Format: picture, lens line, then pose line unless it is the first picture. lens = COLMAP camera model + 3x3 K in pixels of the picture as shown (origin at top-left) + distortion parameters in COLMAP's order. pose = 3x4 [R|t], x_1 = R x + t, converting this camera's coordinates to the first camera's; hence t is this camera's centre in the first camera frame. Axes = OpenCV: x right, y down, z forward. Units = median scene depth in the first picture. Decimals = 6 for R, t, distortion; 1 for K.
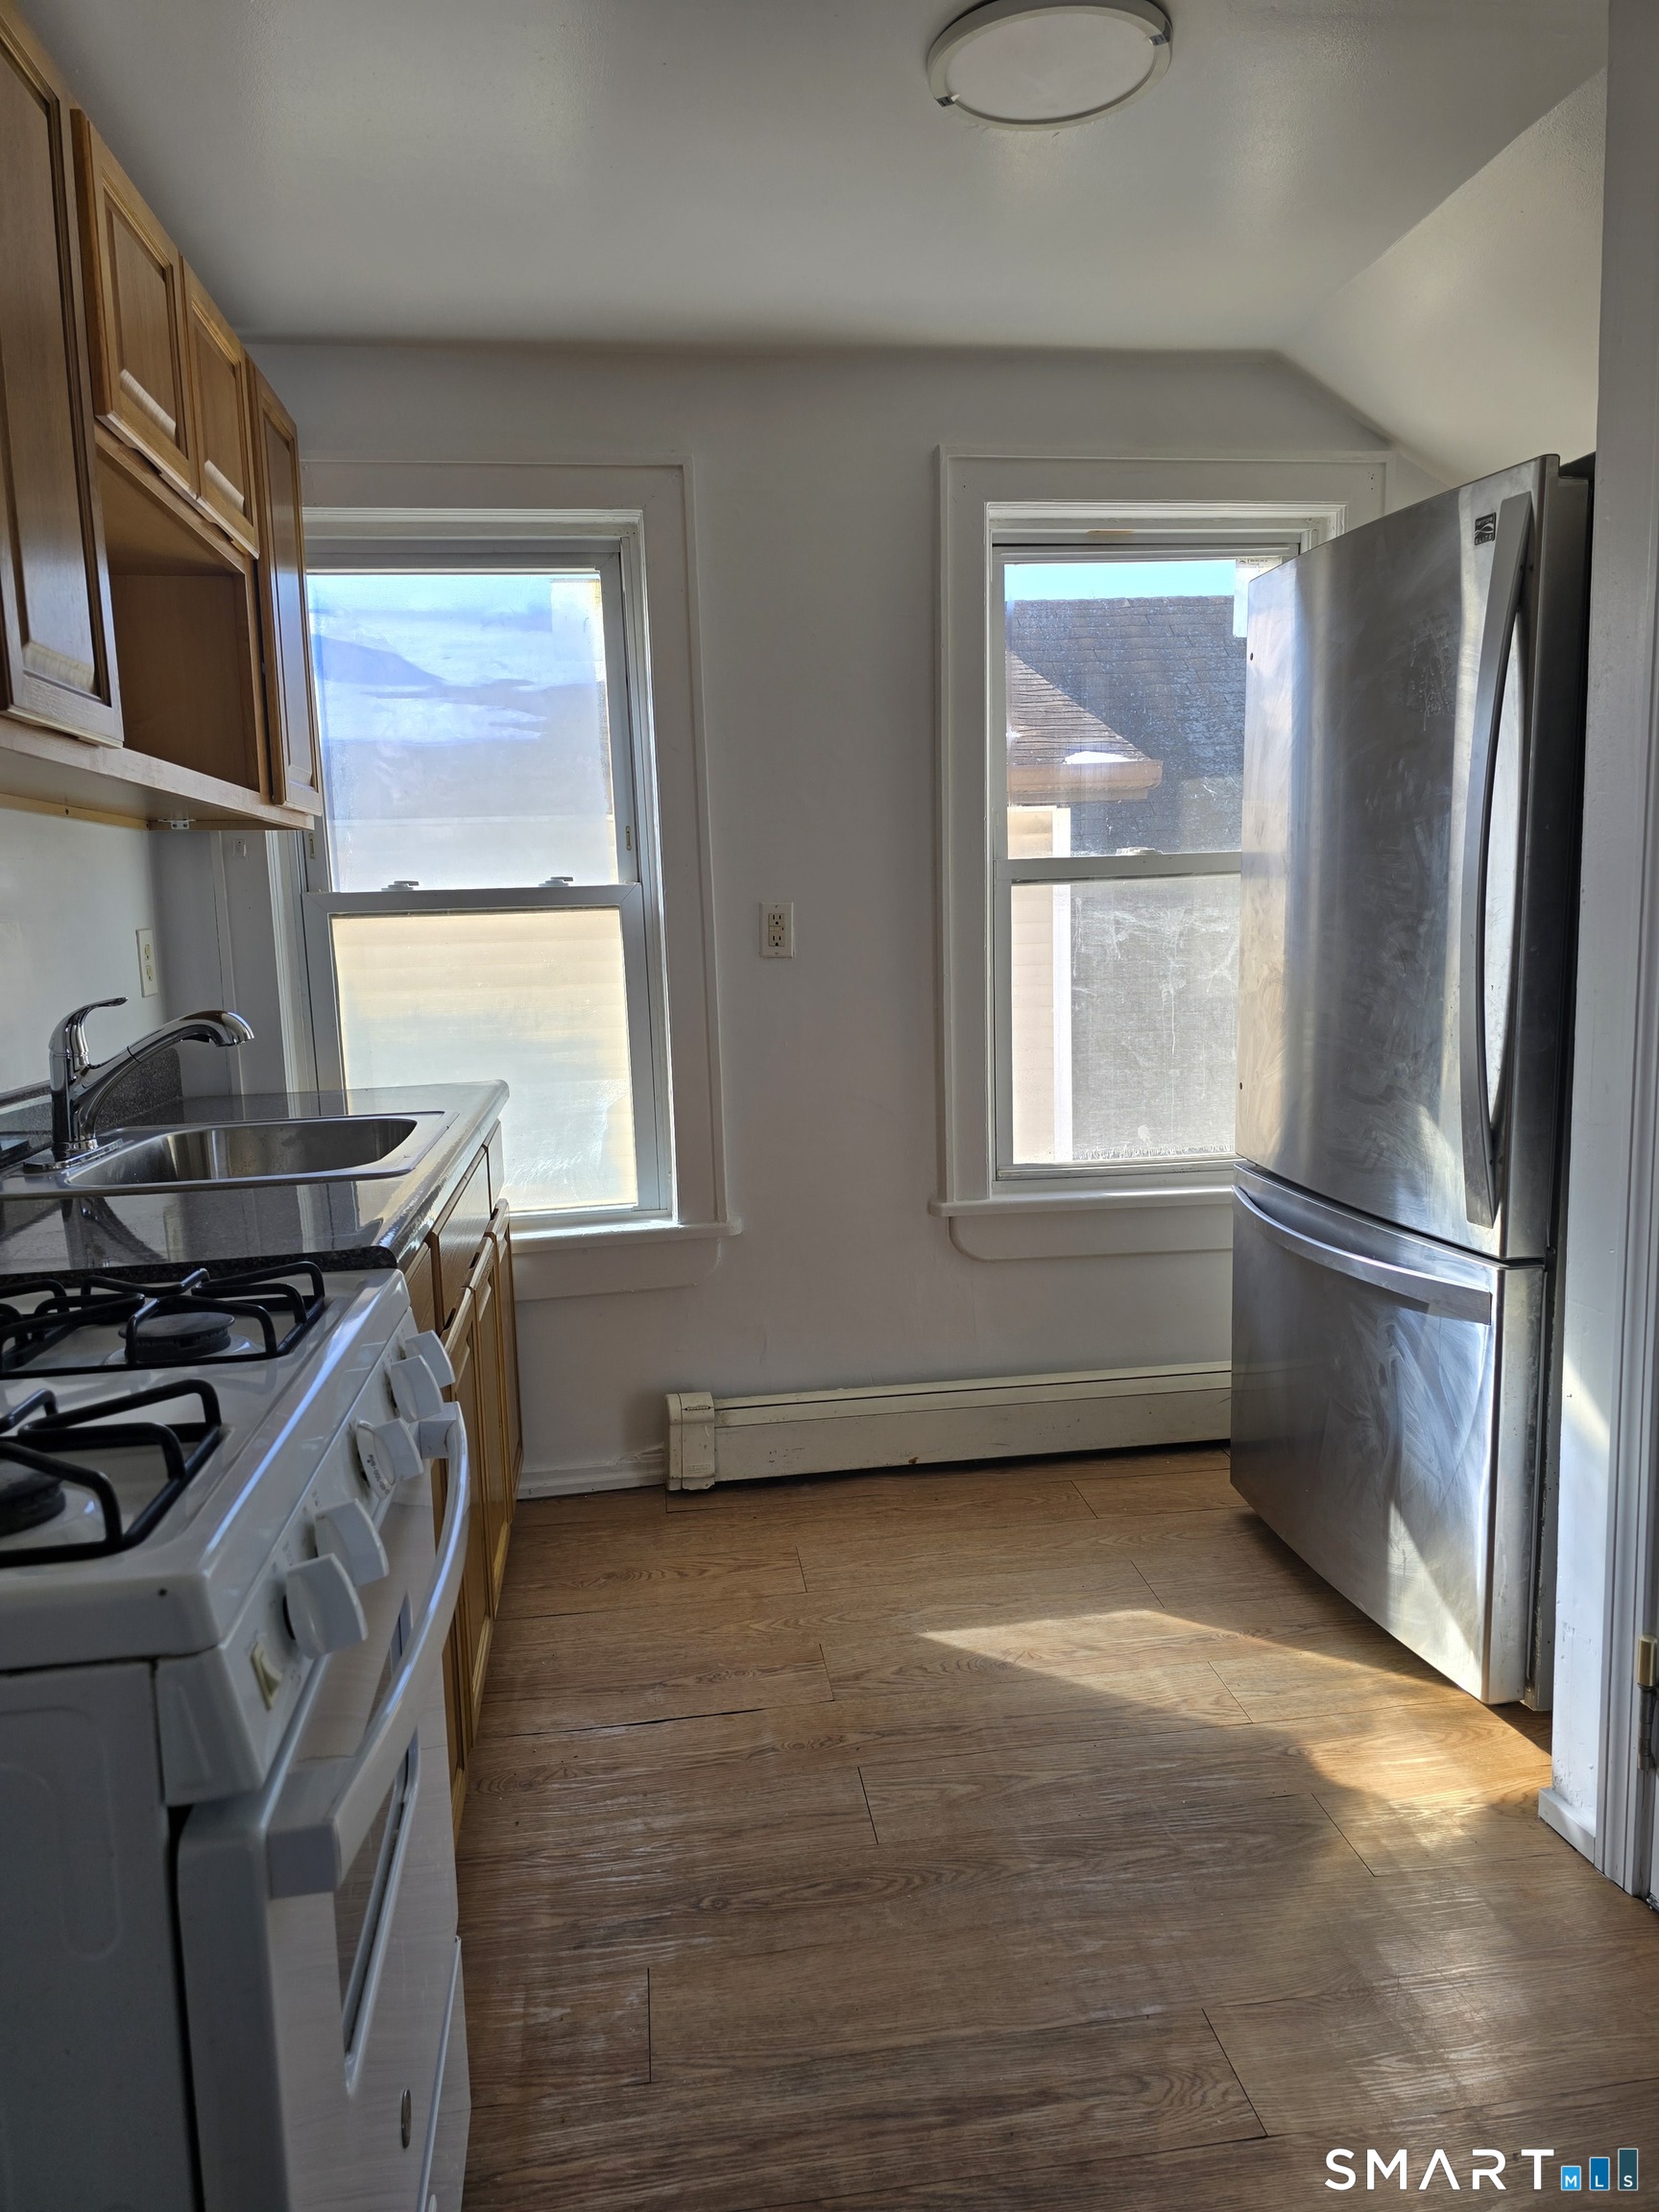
lens RADIAL K [[1427.0, 0, 829.5], [0, 1427.0, 1106.0], [0, 0, 1]] dist [0.000900, 0.000191]
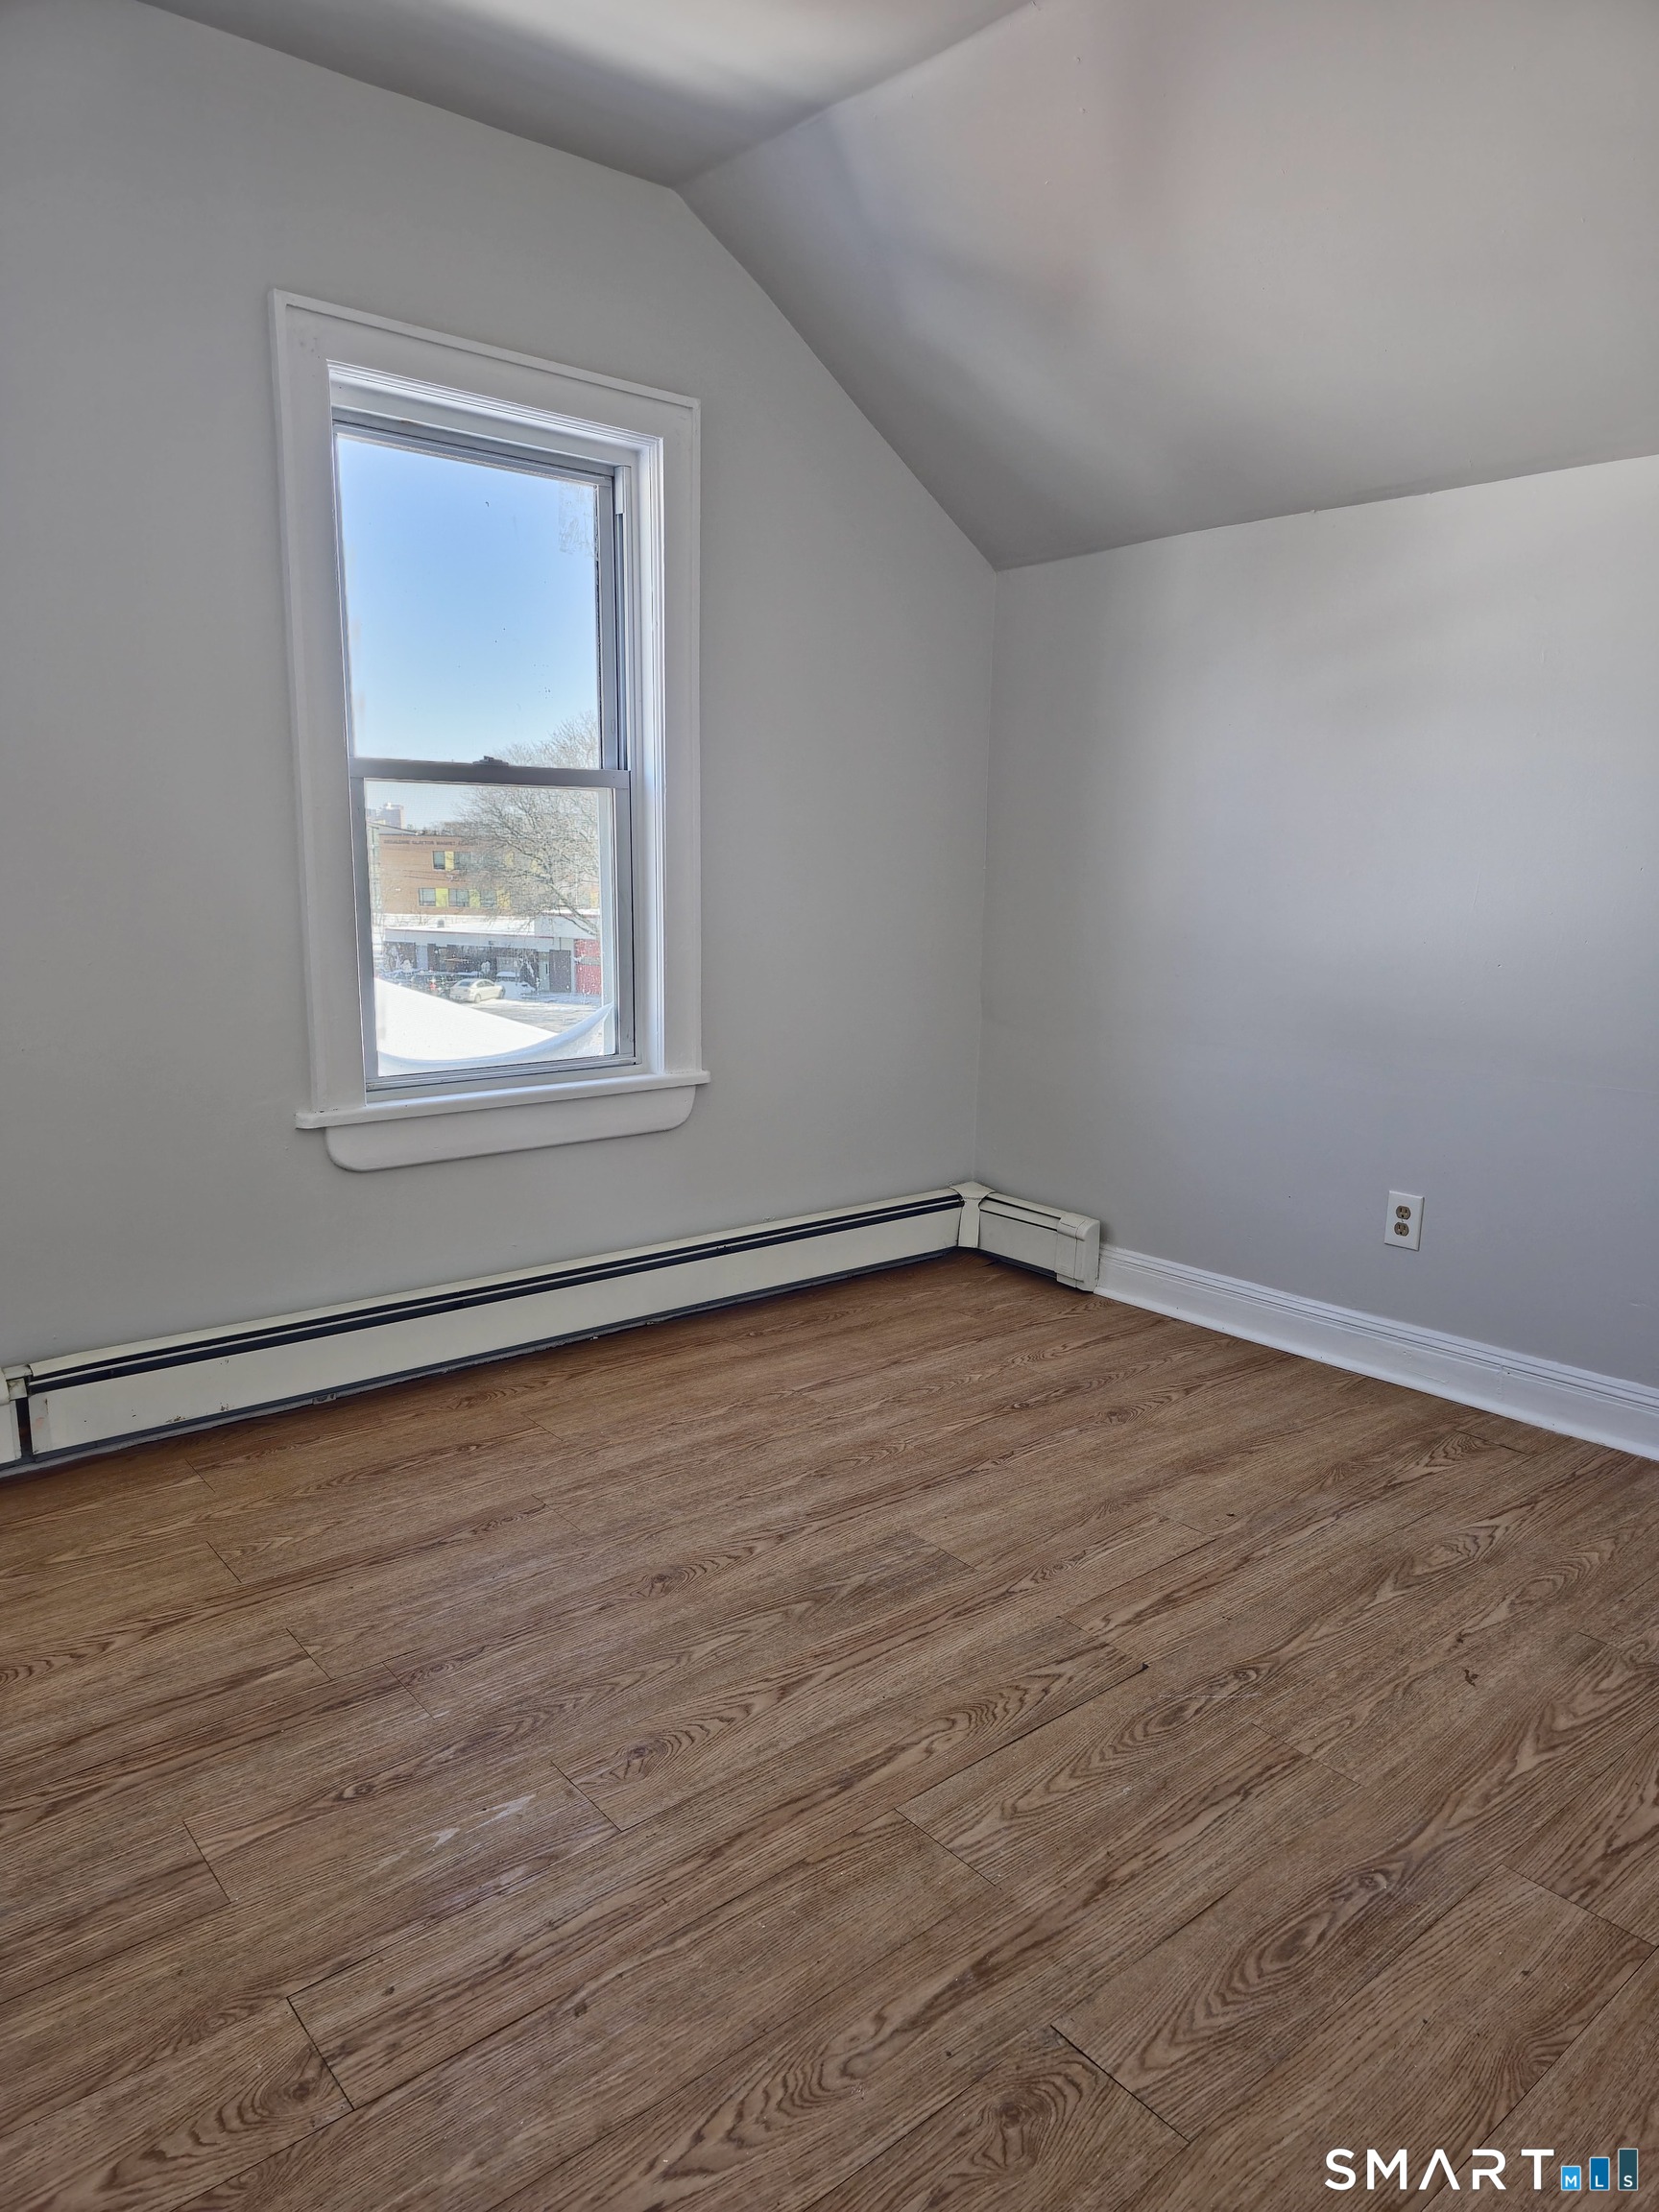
lens RADIAL K [[1427.0, 0, 829.5], [0, 1427.0, 1106.0], [0, 0, 1]] dist [0.000900, 0.000191]
pose [[0.854802, -0.072374, 0.513882, -0.518609], [0.040921, 0.996544, 0.072282, 0.030120], [-0.517338, -0.040759, 0.854810, -0.031200]]
